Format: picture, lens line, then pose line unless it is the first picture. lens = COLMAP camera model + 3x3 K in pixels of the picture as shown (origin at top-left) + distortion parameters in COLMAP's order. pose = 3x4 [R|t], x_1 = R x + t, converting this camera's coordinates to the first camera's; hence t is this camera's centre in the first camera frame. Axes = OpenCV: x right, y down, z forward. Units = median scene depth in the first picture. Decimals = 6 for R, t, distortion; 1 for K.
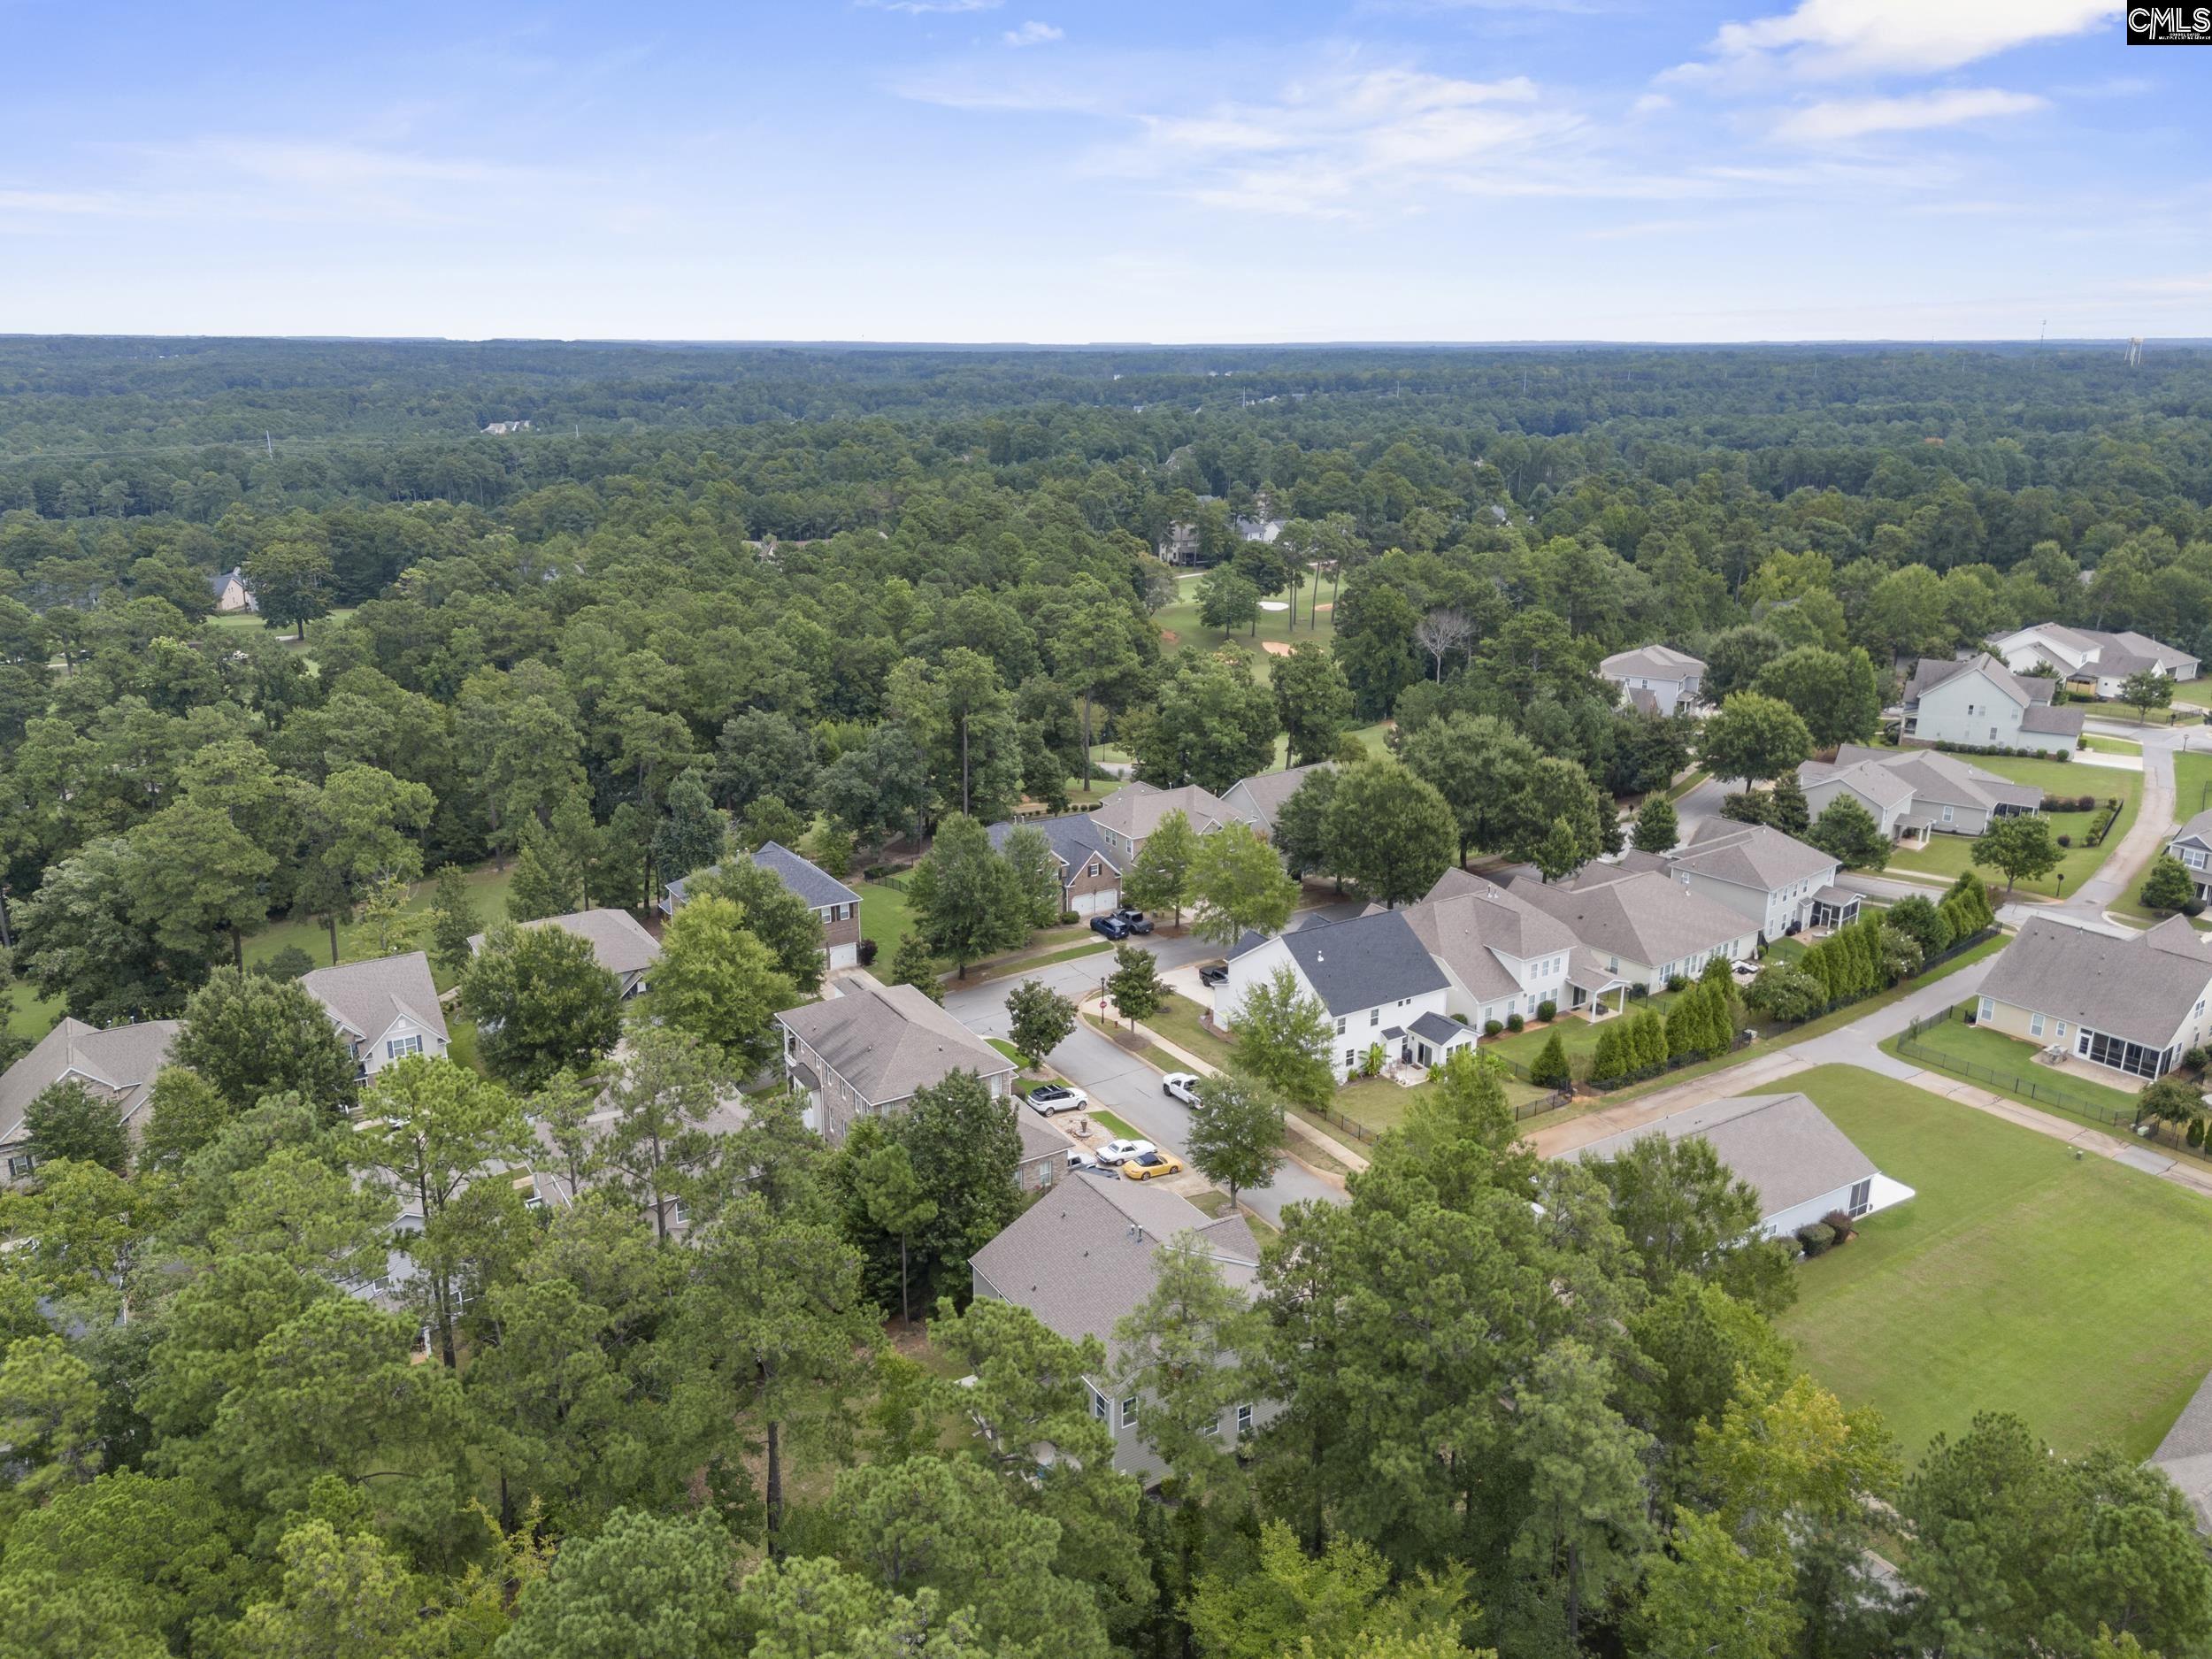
lens RADIAL K [[1614.1, 0, 1106.0], [0, 1614.1, 829.5], [0, 0, 1]] dist [0.071876, -0.071846]
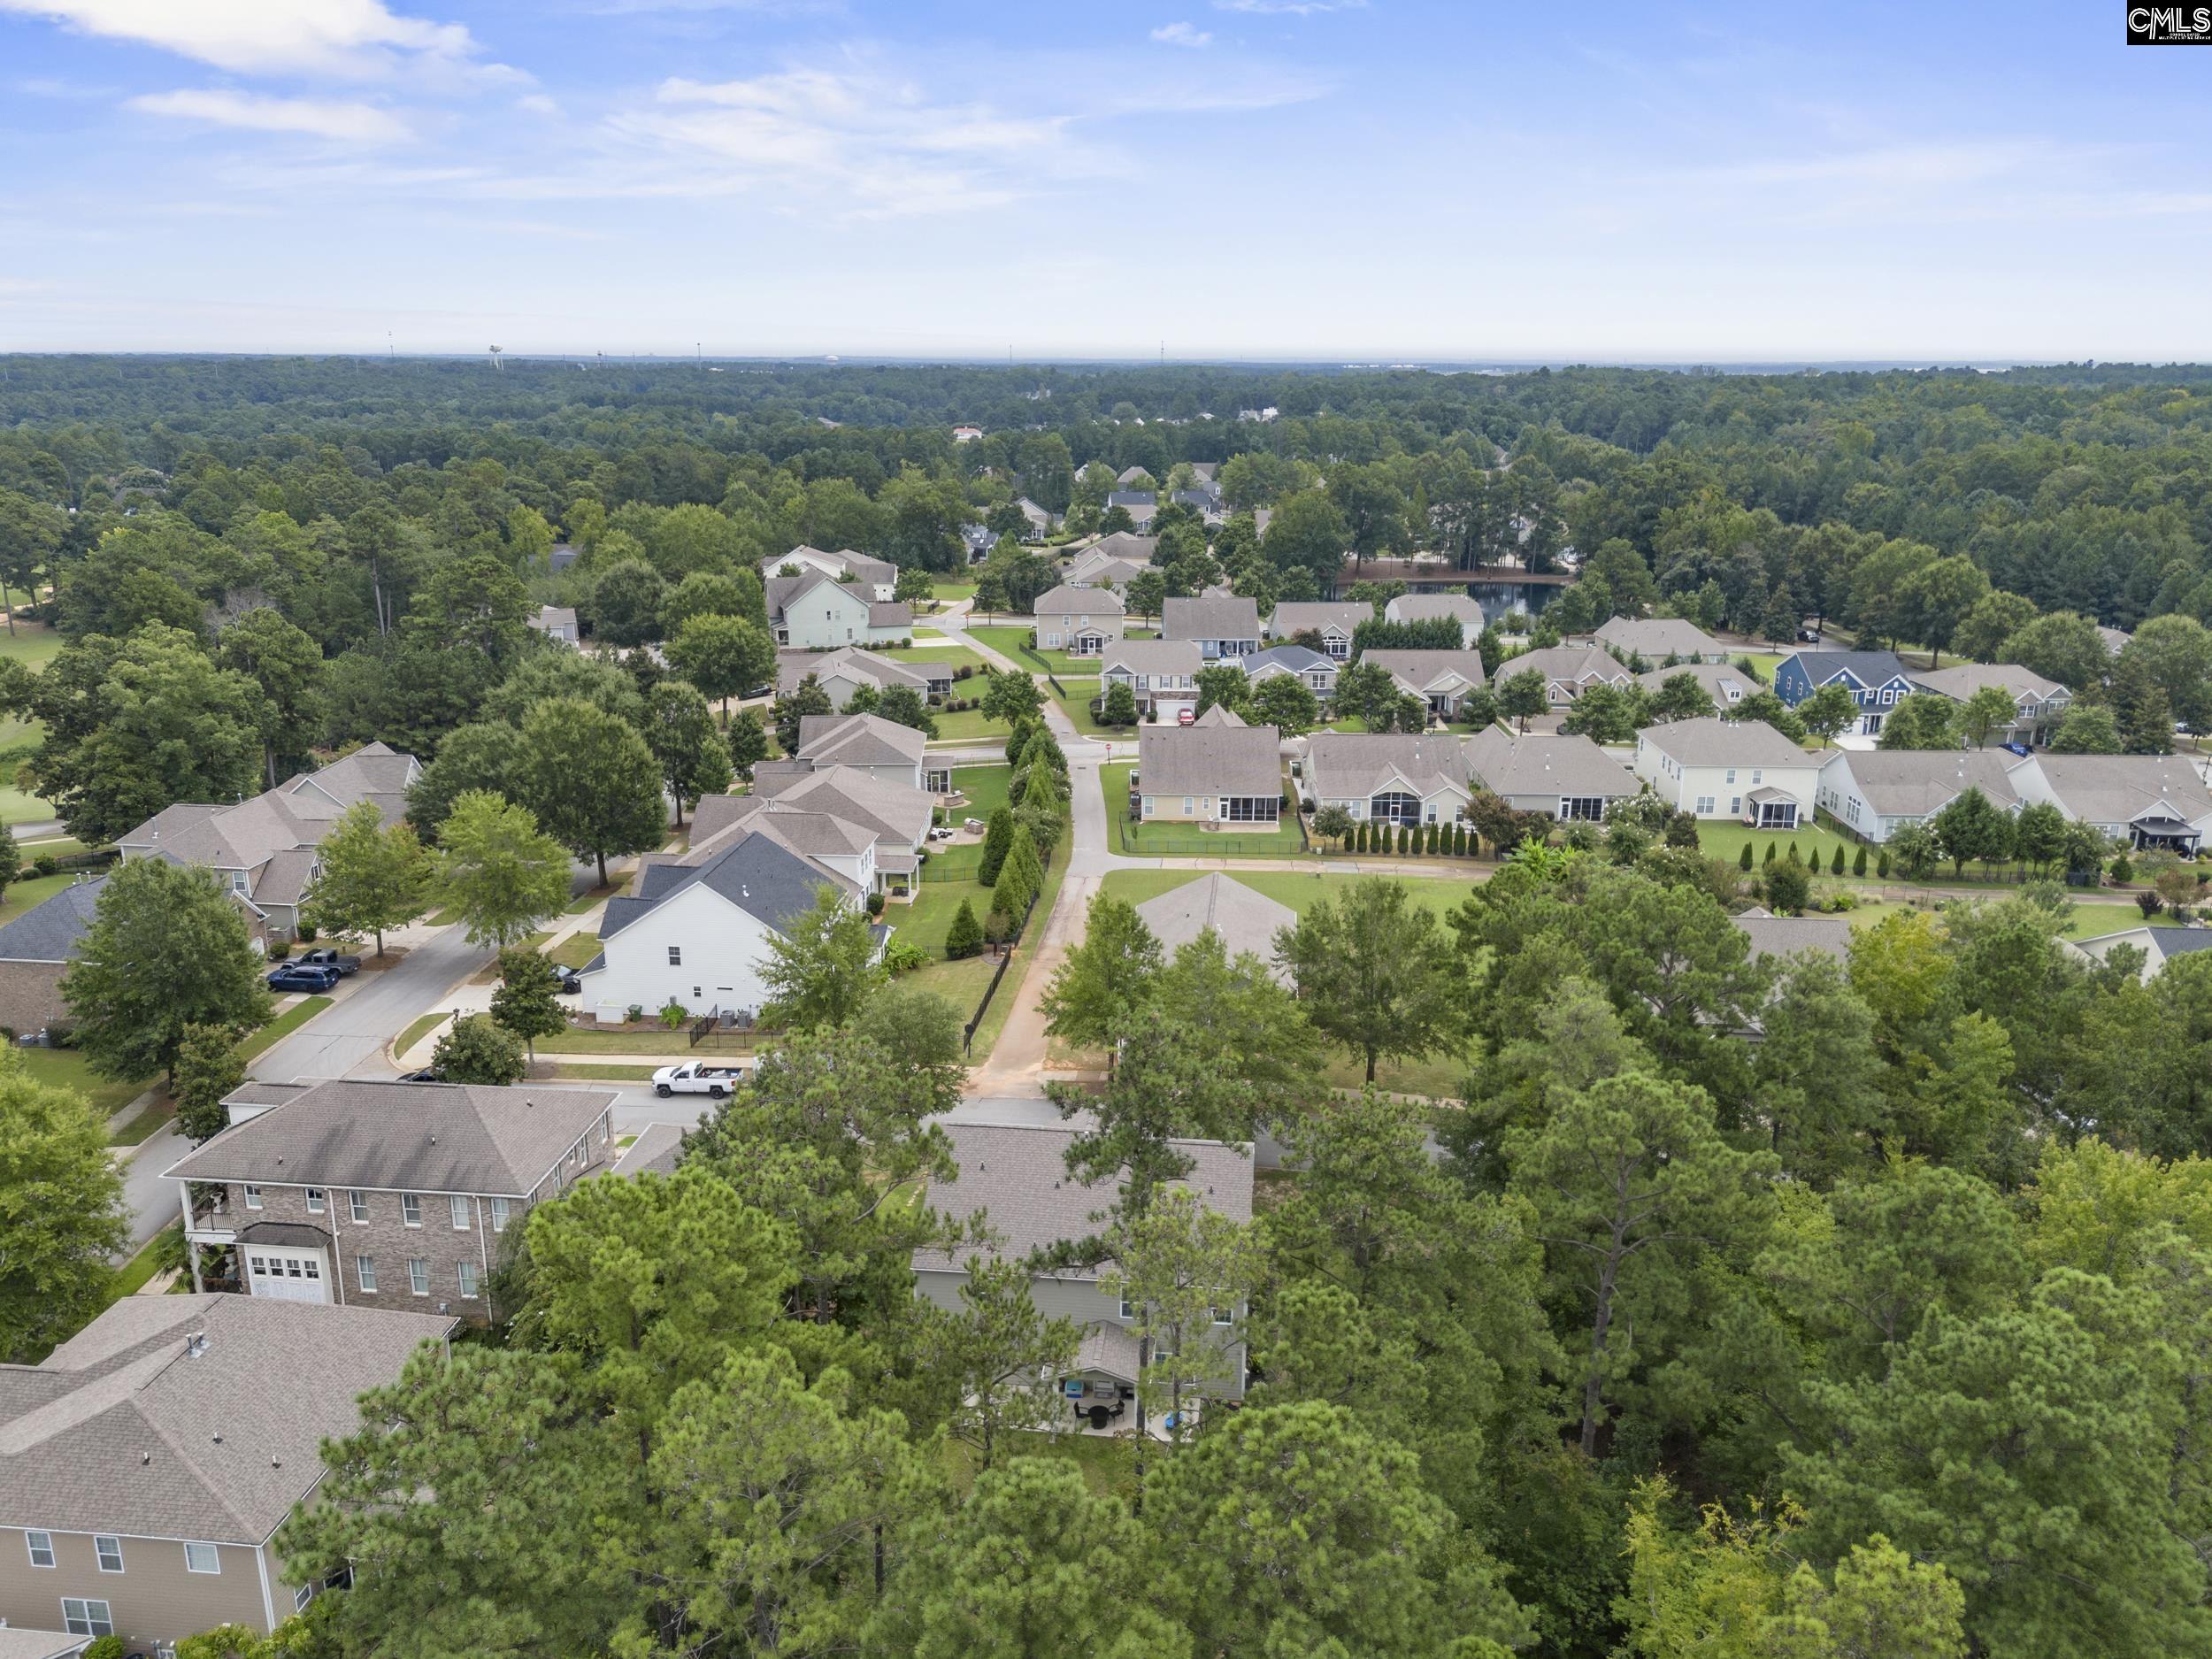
lens RADIAL K [[1614.1, 0, 1106.0], [0, 1614.1, 829.5], [0, 0, 1]] dist [0.071876, -0.071846]
pose [[0.609697, -0.218494, 0.761925, -0.288189], [0.222890, 0.969729, 0.099727, 0.000945], [-0.760650, 0.109022, 0.639941, 0.198680]]
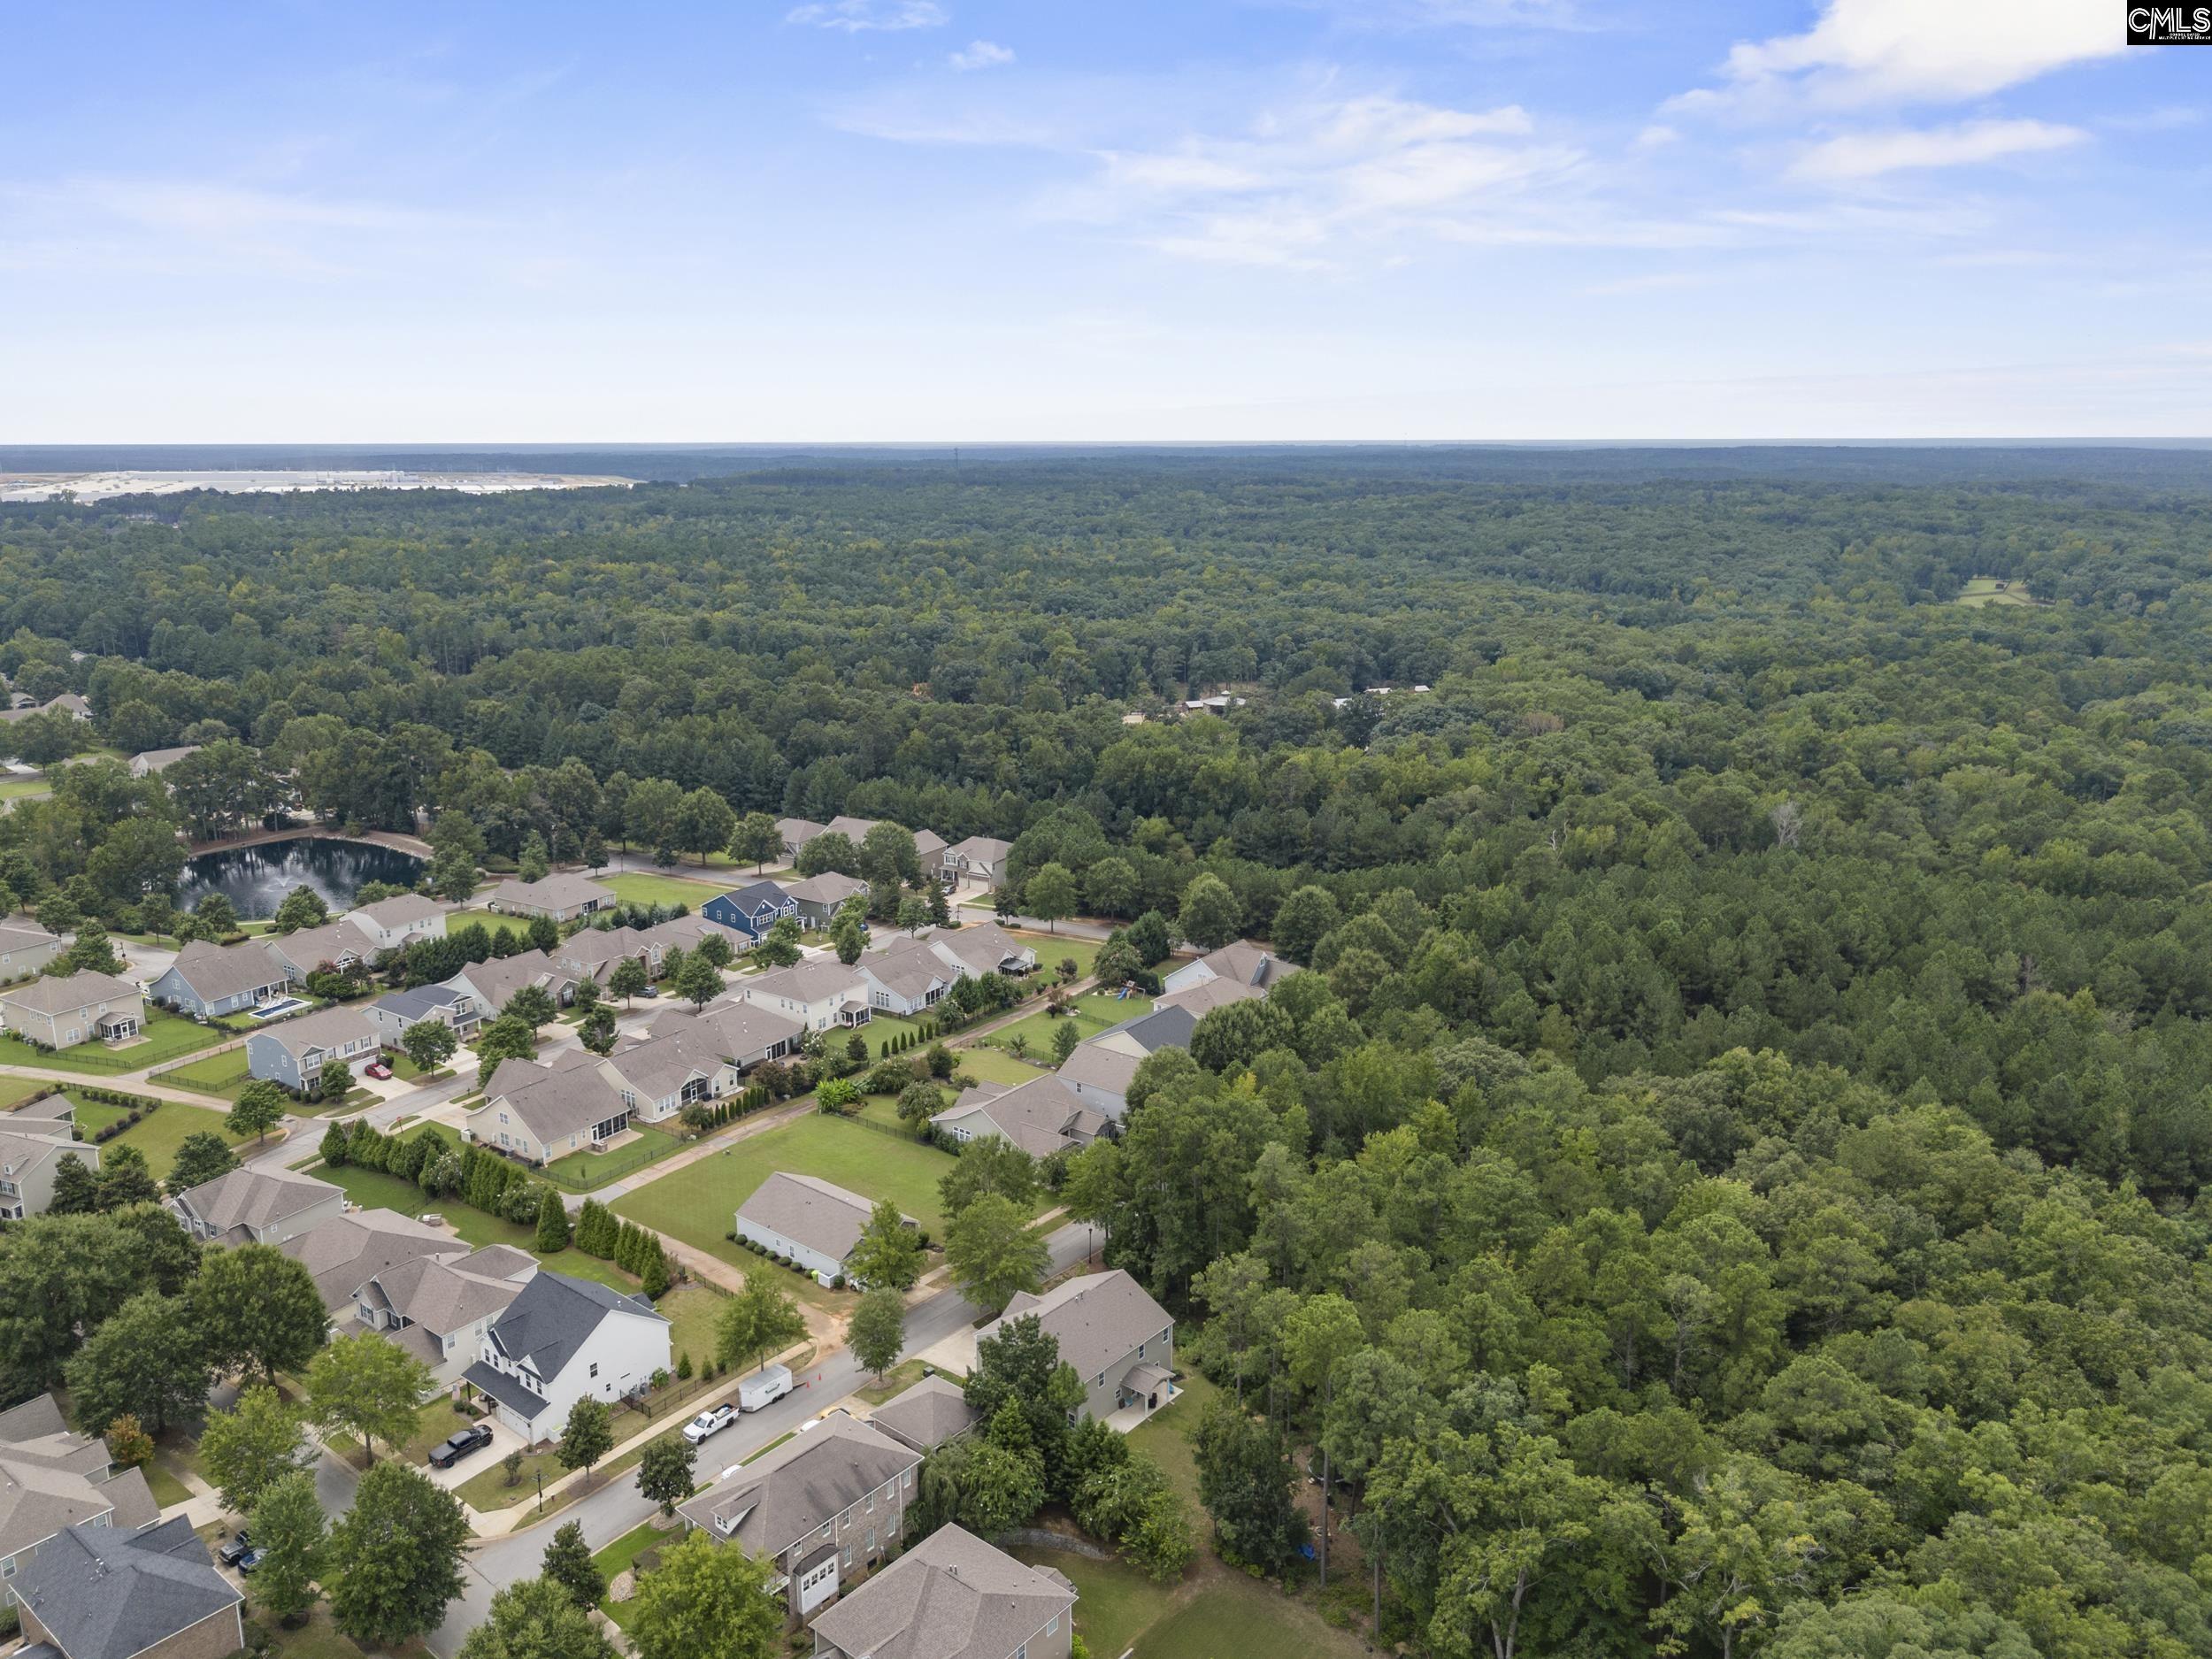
lens RADIAL K [[1614.1, 0, 1106.0], [0, 1614.1, 829.5], [0, 0, 1]] dist [0.071876, -0.071846]
pose [[-0.340390, -0.223647, 0.913300, -0.756677], [0.267265, 0.908227, 0.322015, -0.400222], [-0.901501, 0.353704, -0.249378, 0.593272]]
